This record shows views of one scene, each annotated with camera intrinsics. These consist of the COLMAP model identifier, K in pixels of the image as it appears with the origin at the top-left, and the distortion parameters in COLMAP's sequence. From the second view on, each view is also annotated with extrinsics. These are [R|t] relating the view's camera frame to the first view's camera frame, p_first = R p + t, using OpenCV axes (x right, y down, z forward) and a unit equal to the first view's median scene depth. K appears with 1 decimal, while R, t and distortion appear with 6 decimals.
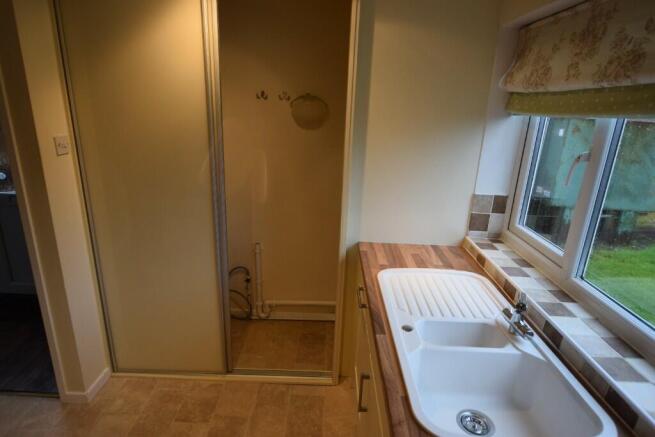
lens RADIAL K [[384.3, 0, 327.5], [0, 384.3, 218.5], [0, 0, 1]] dist [-0.006343, 0.000569]
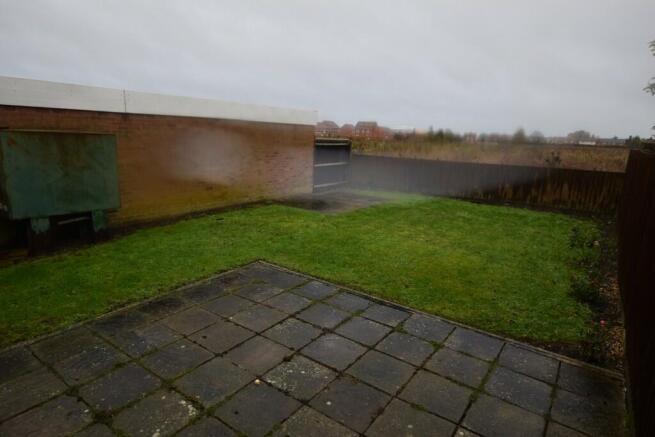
lens RADIAL K [[384.3, 0, 327.5], [0, 384.3, 218.5], [0, 0, 1]] dist [-0.006343, 0.000569]
pose [[0.575013, -0.192082, 0.795277, 0.269148], [0.229248, 0.970937, 0.068755, 0.080789], [-0.785370, 0.142781, 0.602335, -0.219509]]
